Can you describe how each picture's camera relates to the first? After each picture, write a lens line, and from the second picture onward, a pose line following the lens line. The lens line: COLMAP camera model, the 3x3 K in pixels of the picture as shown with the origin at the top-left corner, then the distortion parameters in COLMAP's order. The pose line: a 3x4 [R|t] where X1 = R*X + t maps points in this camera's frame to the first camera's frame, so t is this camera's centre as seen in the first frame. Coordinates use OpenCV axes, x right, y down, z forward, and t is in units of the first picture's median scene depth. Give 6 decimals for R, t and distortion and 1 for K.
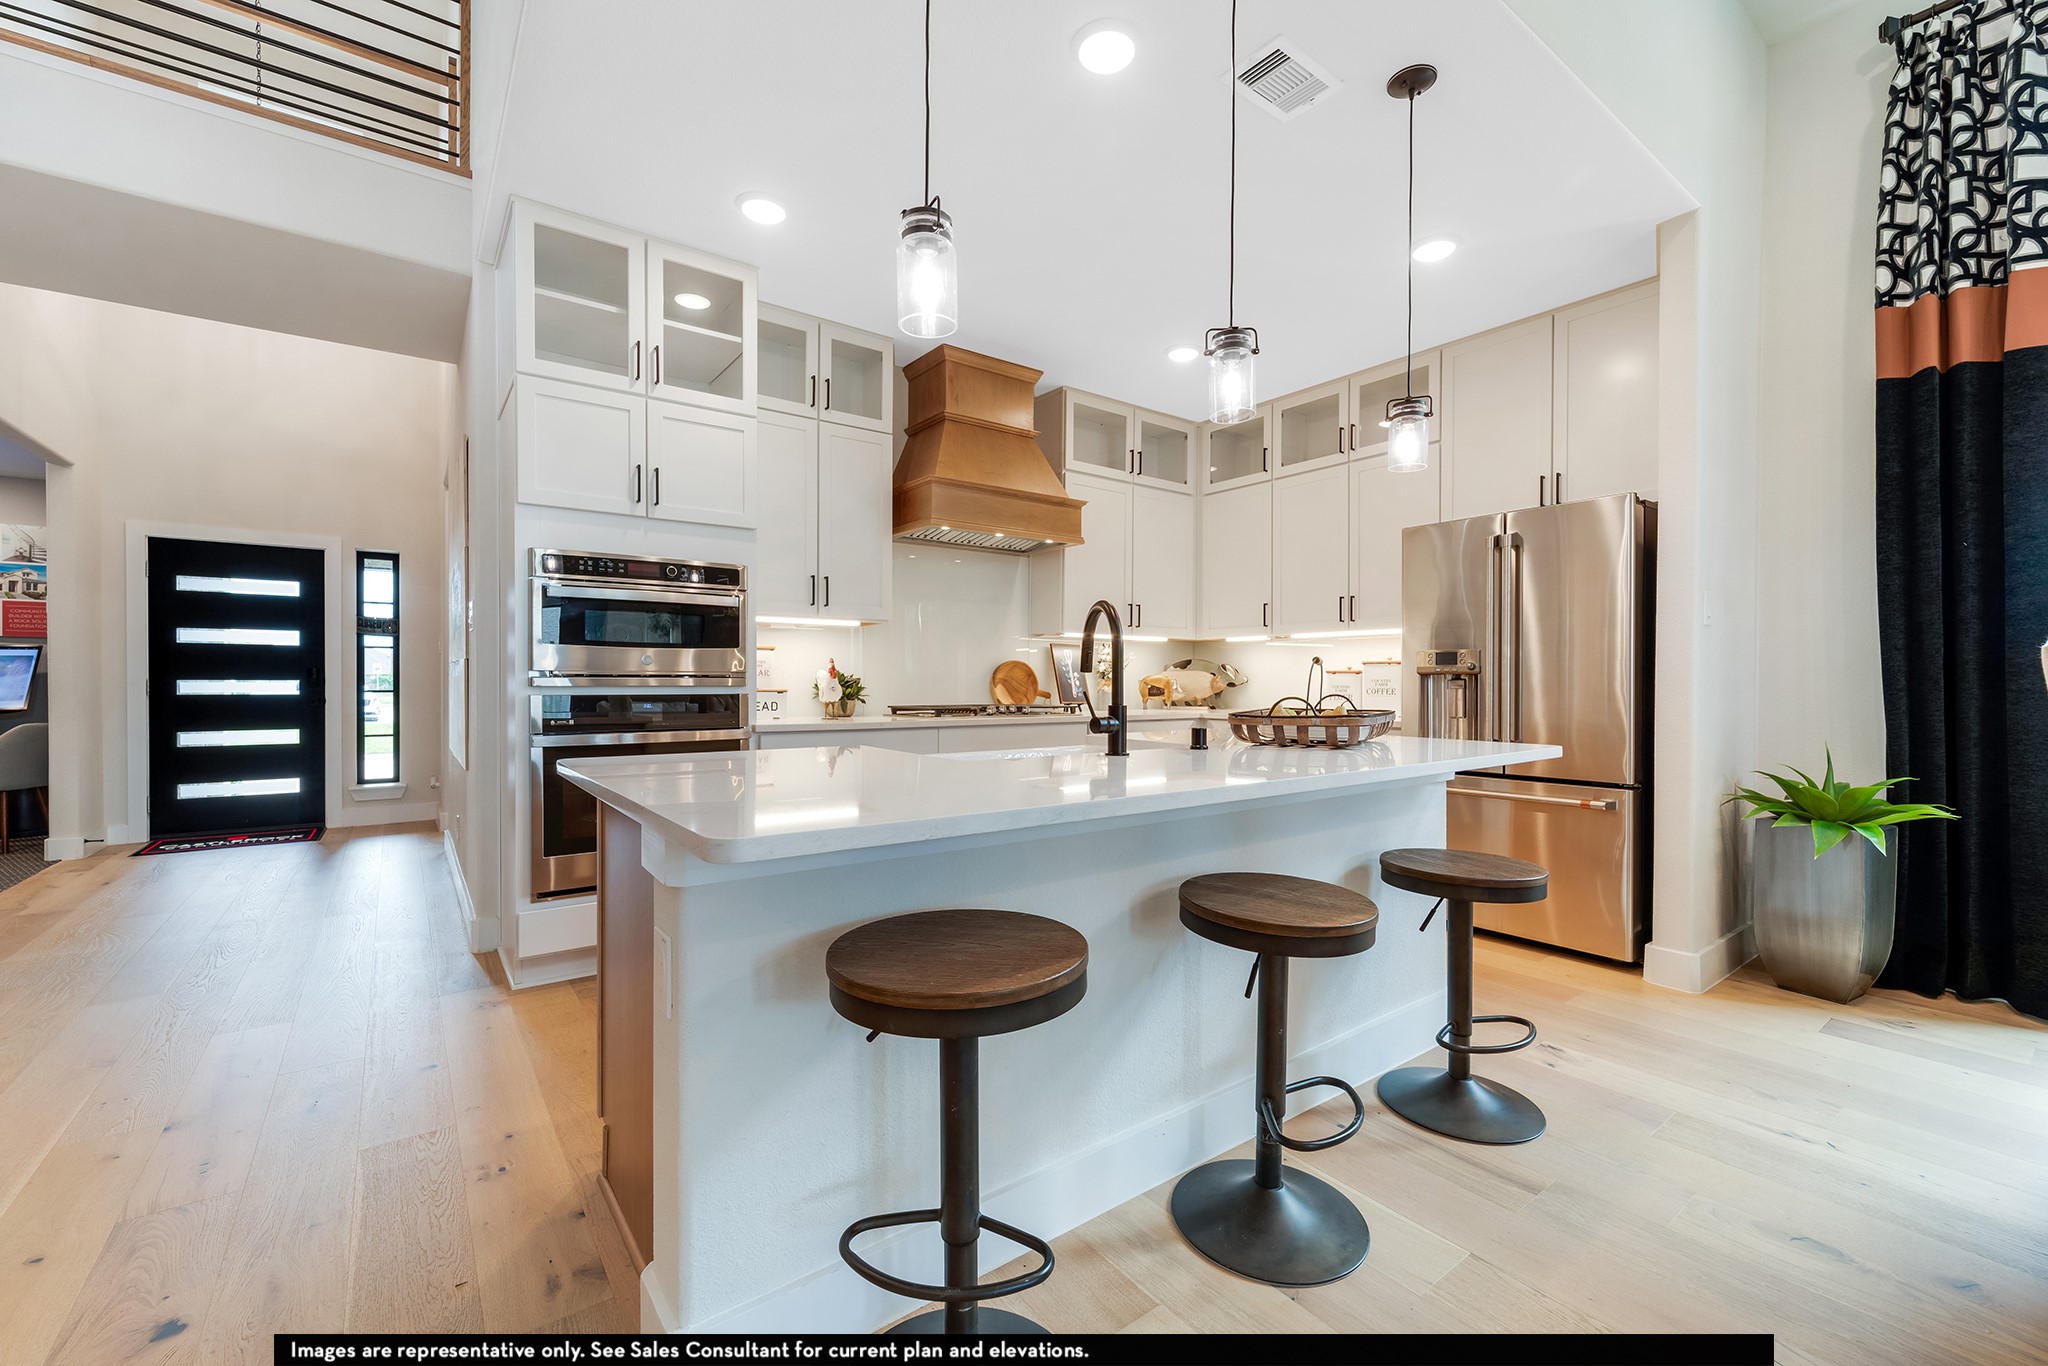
lens RADIAL K [[906.1, 0, 1079.3], [0, 906.1, 684.4], [0, 0, 1]] dist [0.009216, 0.000149]
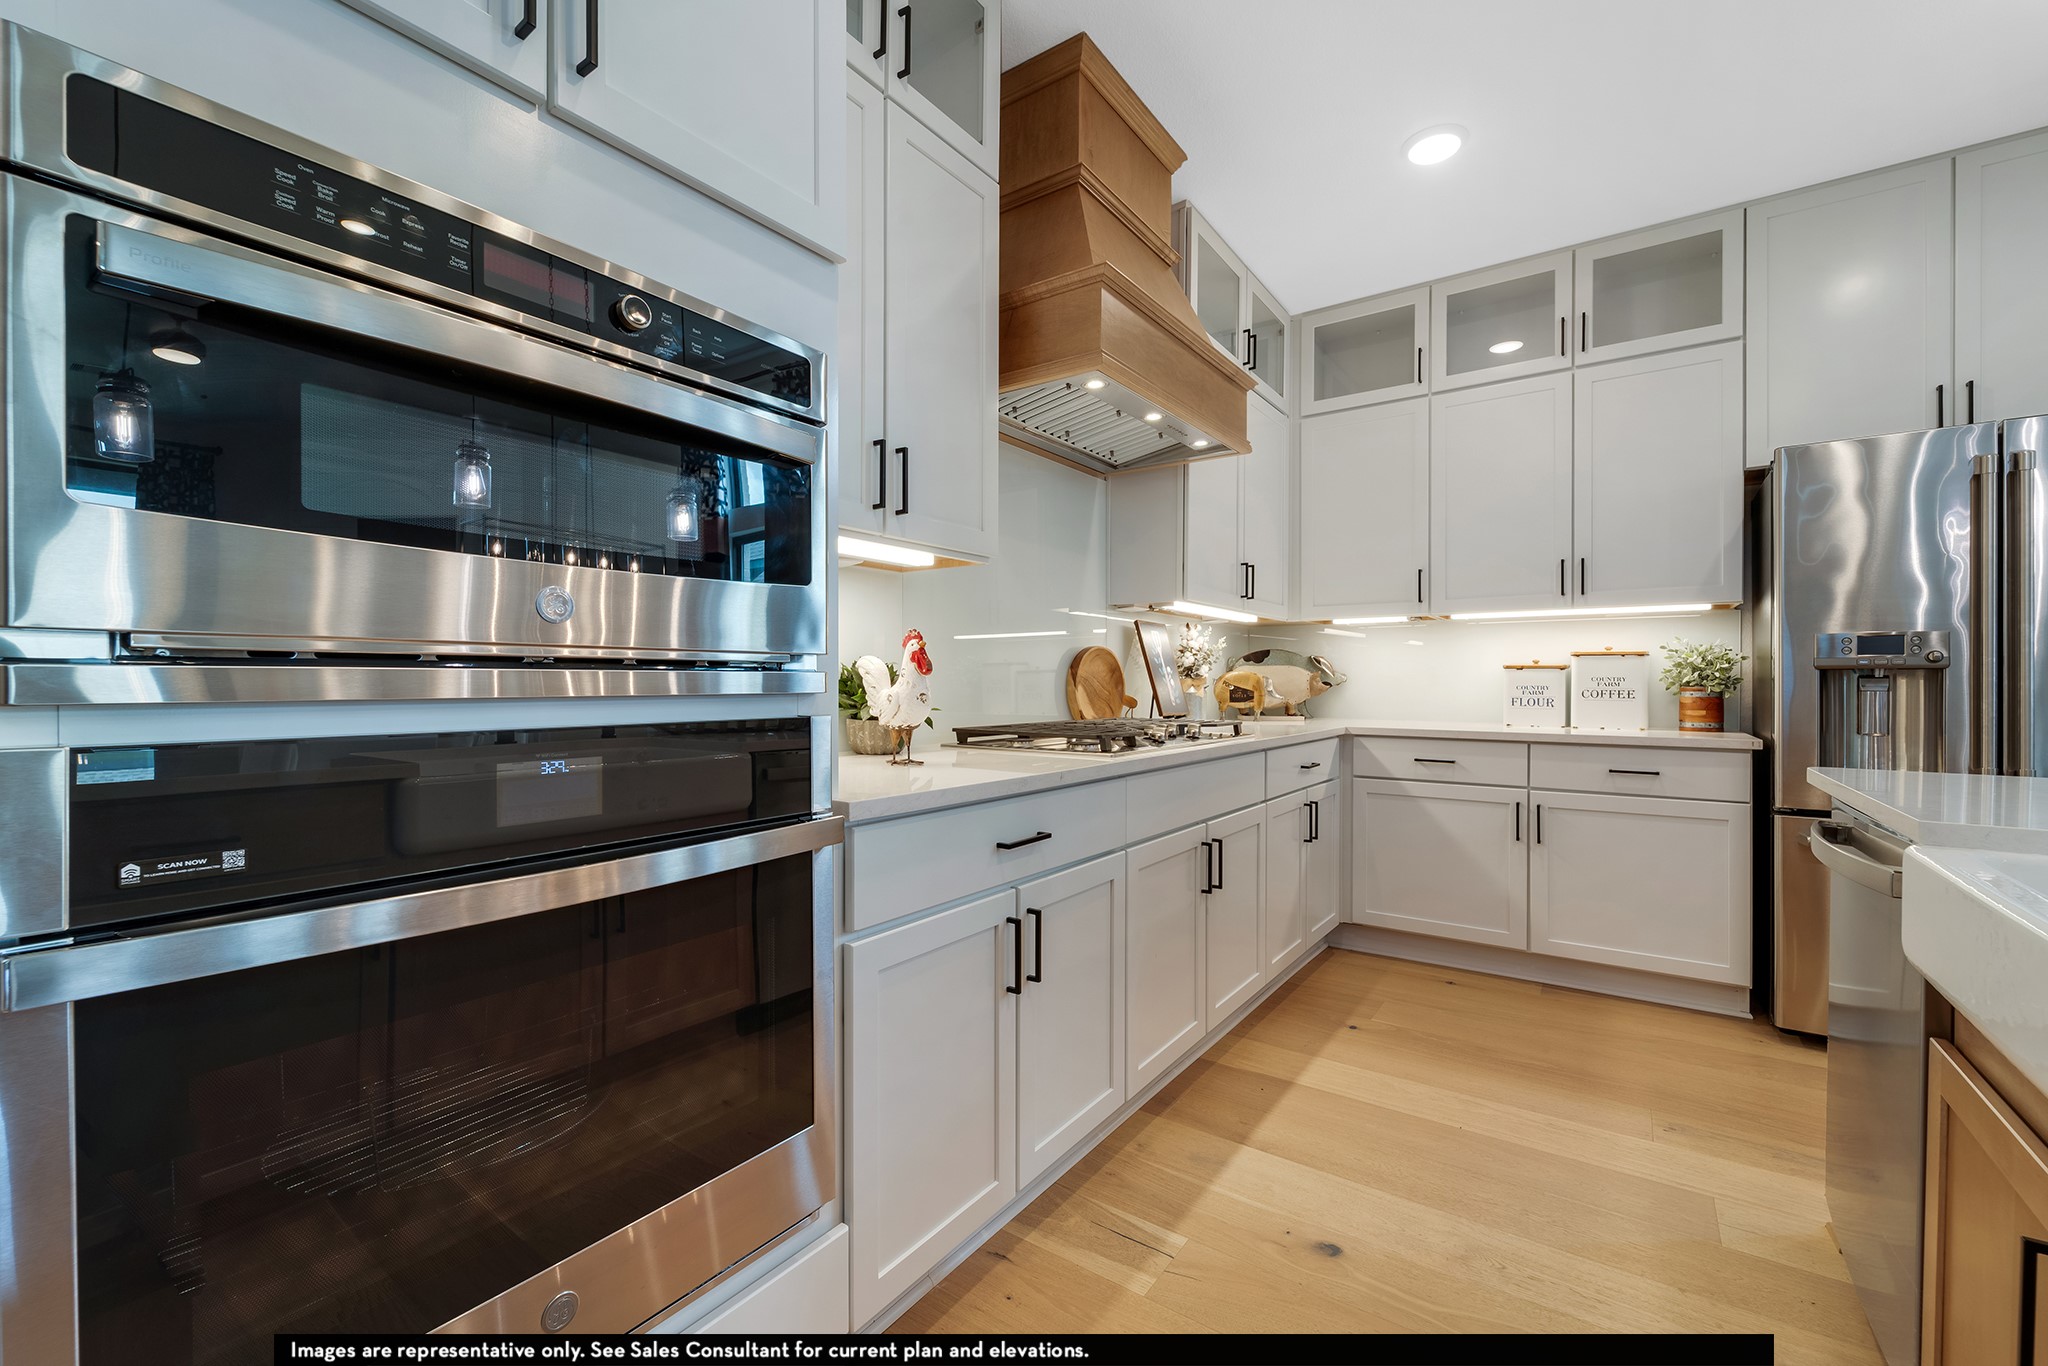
lens RADIAL K [[822.5, 0, 1025.5], [0, 822.5, 685.0], [0, 0, 1]] dist [-0.002888, -0.000347]
pose [[0.955233, -0.002671, 0.295842, -0.309706], [0.002169, 0.999996, 0.002023, -0.001848], [-0.295846, -0.001290, 0.955235, 0.536685]]
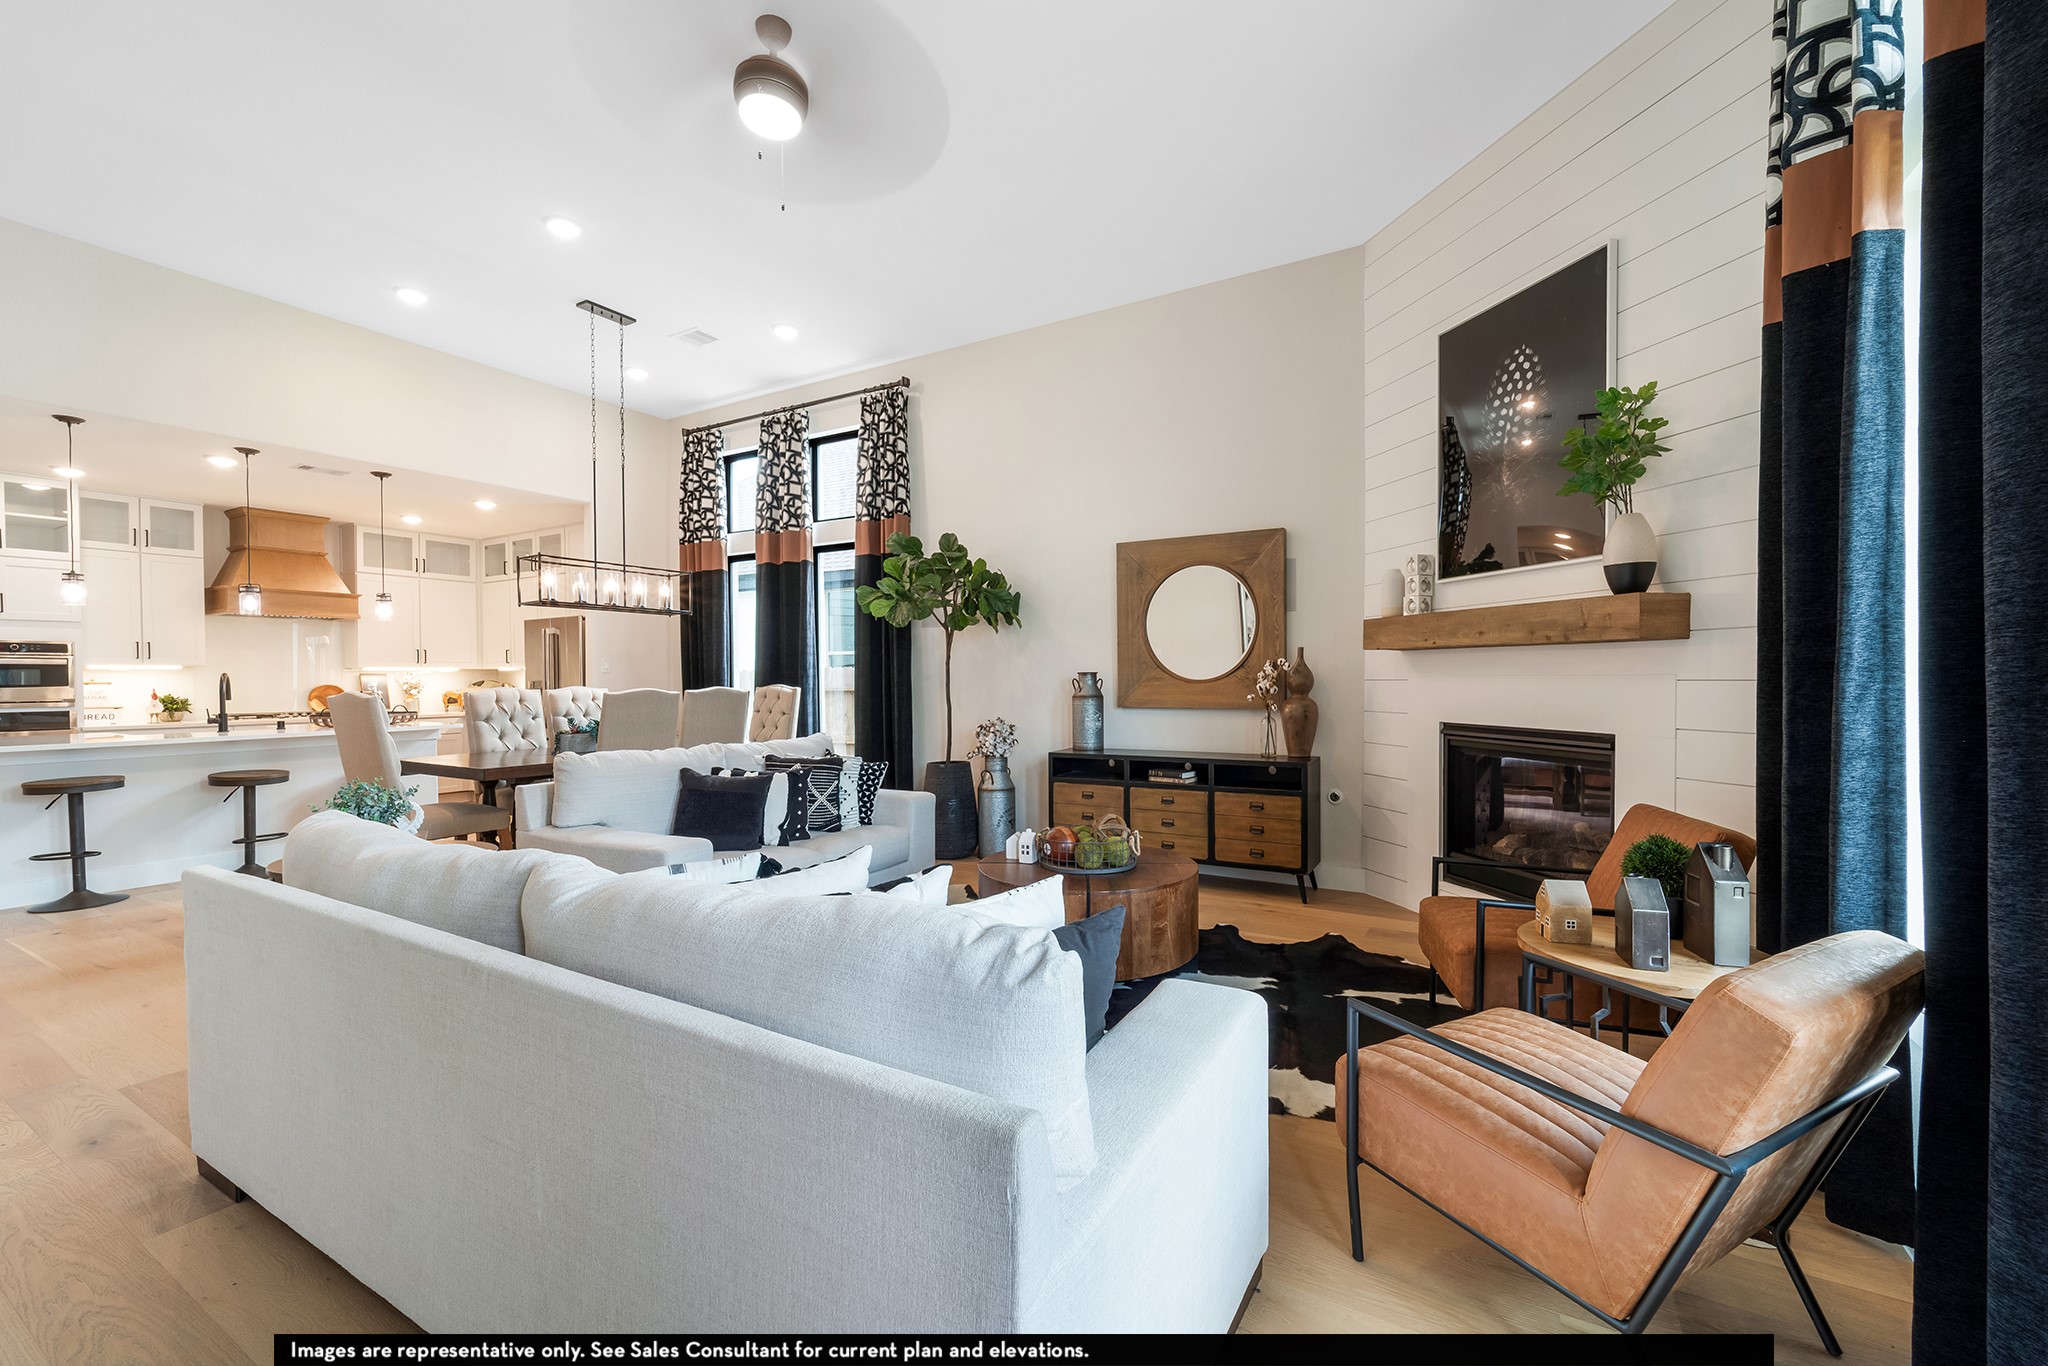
lens RADIAL K [[822.5, 0, 1025.5], [0, 822.5, 685.0], [0, 0, 1]] dist [-0.002888, -0.000347]
pose [[0.922159, -0.015093, 0.386517, 0.561243], [0.012824, 0.999882, 0.008448, -0.022421], [-0.386599, -0.002833, 0.922243, -0.934049]]
